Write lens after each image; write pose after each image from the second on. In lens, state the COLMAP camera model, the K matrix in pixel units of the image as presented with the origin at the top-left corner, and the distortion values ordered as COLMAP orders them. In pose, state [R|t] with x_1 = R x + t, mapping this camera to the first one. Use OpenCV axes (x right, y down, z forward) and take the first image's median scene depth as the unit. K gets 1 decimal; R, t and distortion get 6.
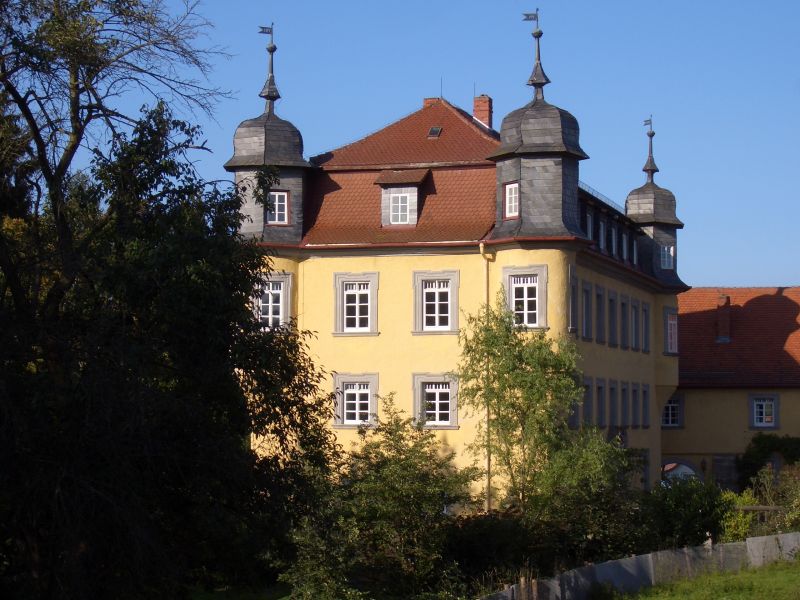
lens RADIAL K [[1753.4, 0, 400.0], [0, 1753.4, 300.0], [0, 0, 1]] dist [-0.005694, 0.099442]
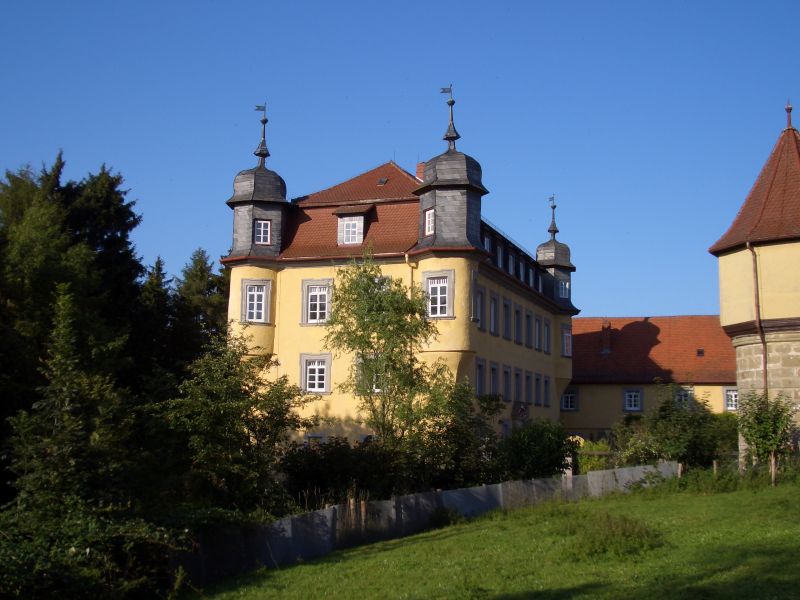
lens RADIAL K [[943.0, 0, 400.8], [0, 943.0, 309.1], [0, 0, 1]] dist [-0.165641, 0.184491]
pose [[0.998041, 0.007718, -0.062080, 0.086119], [-0.011475, 0.998109, -0.060393, 0.051849], [0.061496, 0.060987, 0.996242, 0.289013]]
